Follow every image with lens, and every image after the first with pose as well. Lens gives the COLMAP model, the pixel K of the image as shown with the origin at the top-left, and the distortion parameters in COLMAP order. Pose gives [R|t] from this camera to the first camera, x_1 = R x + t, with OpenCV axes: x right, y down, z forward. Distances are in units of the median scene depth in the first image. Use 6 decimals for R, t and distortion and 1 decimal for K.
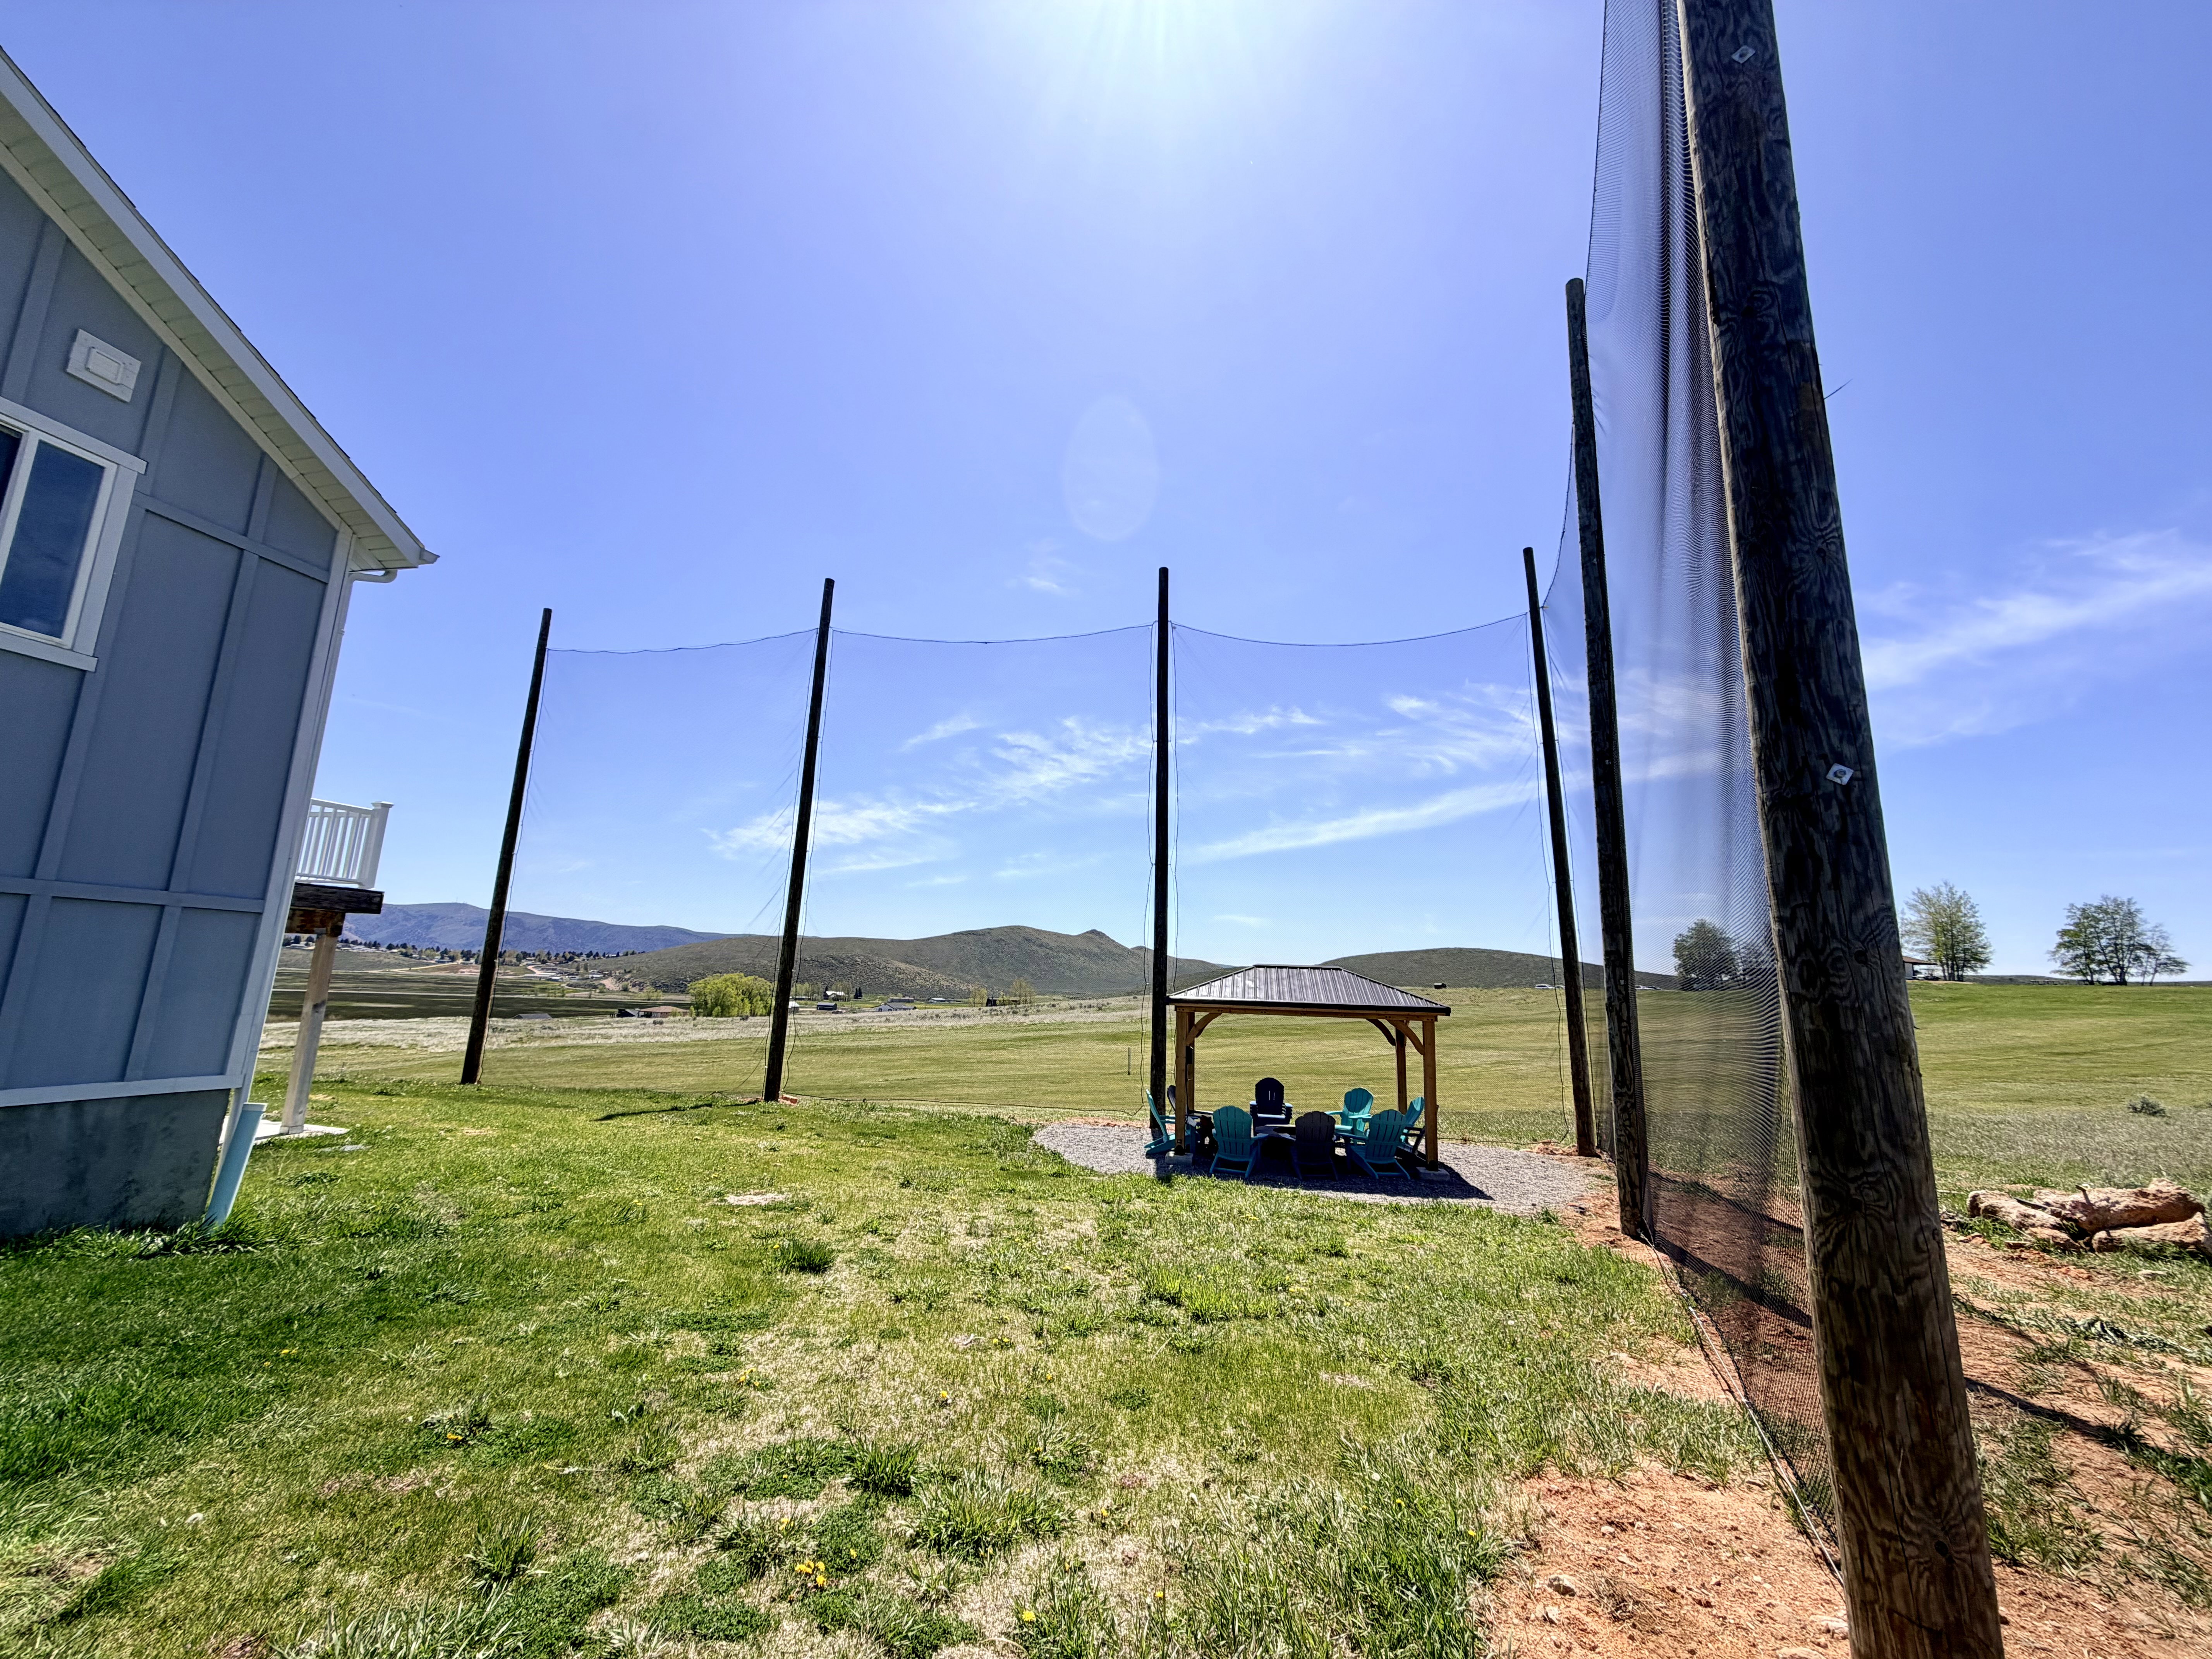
lens RADIAL K [[884.6, 0, 1106.0], [0, 884.6, 829.5], [0, 0, 1]] dist [-0.000131, -0.000220]
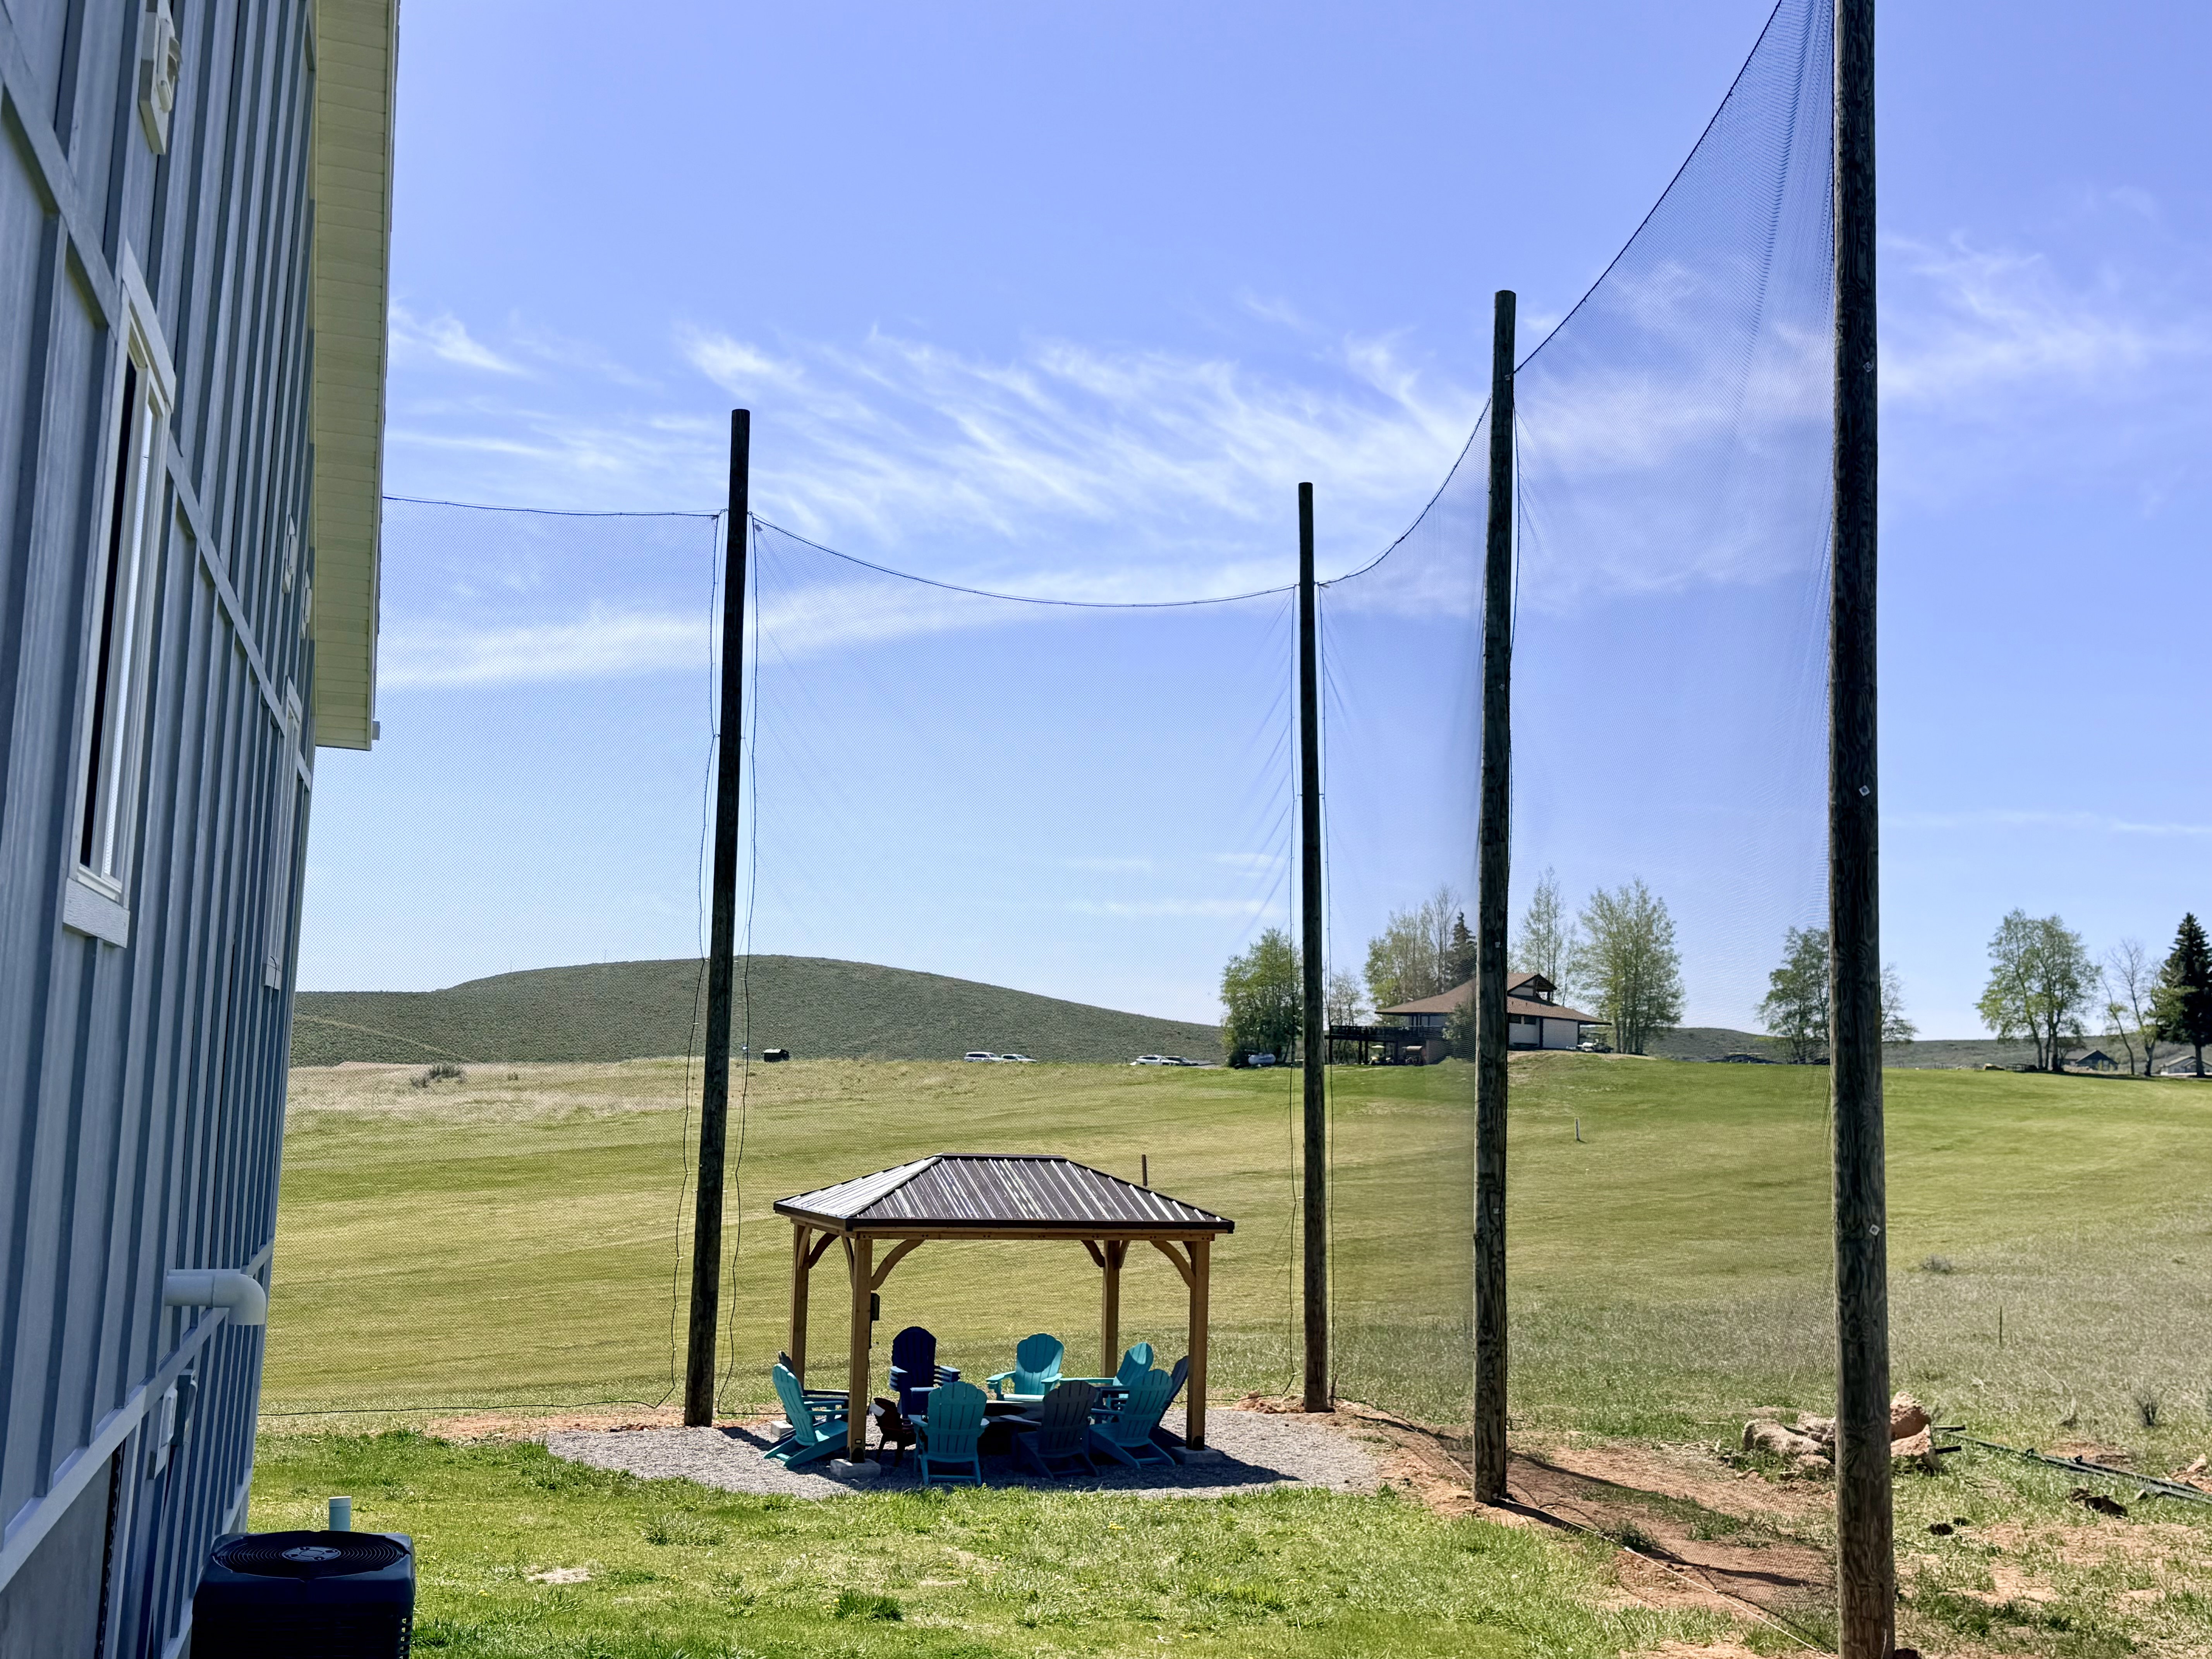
lens RADIAL K [[2183.7, 0, 1106.0], [0, 2183.7, 829.5], [0, 0, 1]] dist [0.195587, -0.489687]
pose [[0.860822, 0.052517, 0.506188, -0.507509], [-0.094031, 0.993948, 0.056787, -0.169131], [-0.500143, -0.096481, 0.860551, -0.368963]]
